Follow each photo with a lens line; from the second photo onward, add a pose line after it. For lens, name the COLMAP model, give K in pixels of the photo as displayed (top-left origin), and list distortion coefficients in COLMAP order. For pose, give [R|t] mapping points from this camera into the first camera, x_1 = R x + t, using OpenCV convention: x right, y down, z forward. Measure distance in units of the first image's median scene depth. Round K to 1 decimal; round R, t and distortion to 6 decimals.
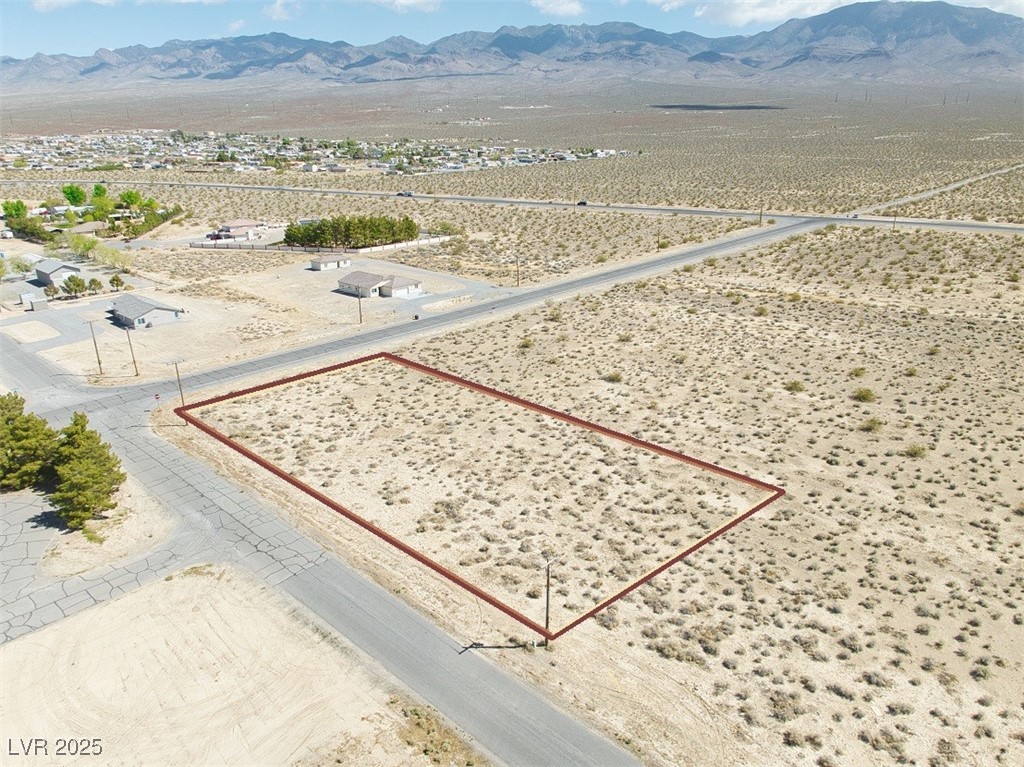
lens RADIAL K [[725.7, 0, 514.8], [0, 725.7, 384.5], [0, 0, 1]] dist [0.021409, -0.051066]
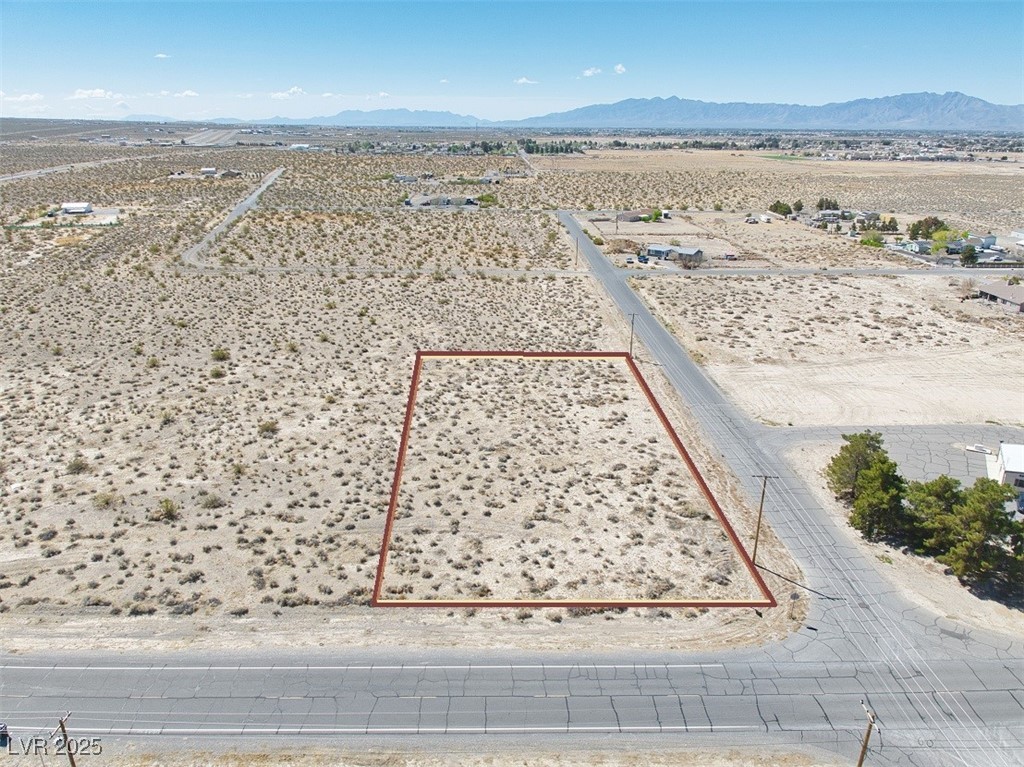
lens RADIAL K [[725.7, 0, 515.1], [0, 725.7, 389.4], [0, 0, 1]] dist [0.021409, -0.051066]
pose [[-0.704865, -0.238598, 0.668009, -0.651088], [0.241344, 0.804880, 0.542145, -0.458625], [-0.667022, 0.543359, -0.509747, 1.291681]]
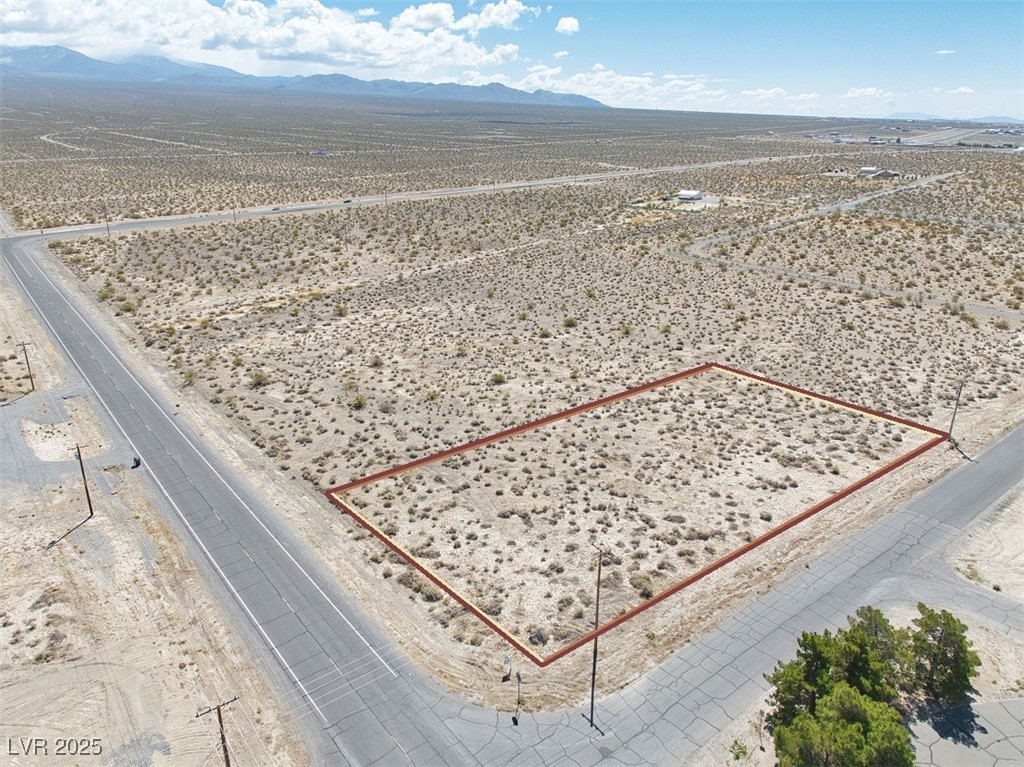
lens RADIAL K [[725.7, 0, 511.7], [0, 725.7, 386.0], [0, 0, 1]] dist [0.021409, -0.051066]
pose [[0.138861, -0.332836, 0.932704, -0.847545], [0.334339, 0.902287, 0.272205, -0.283798], [-0.932167, 0.274041, 0.236573, 0.796890]]
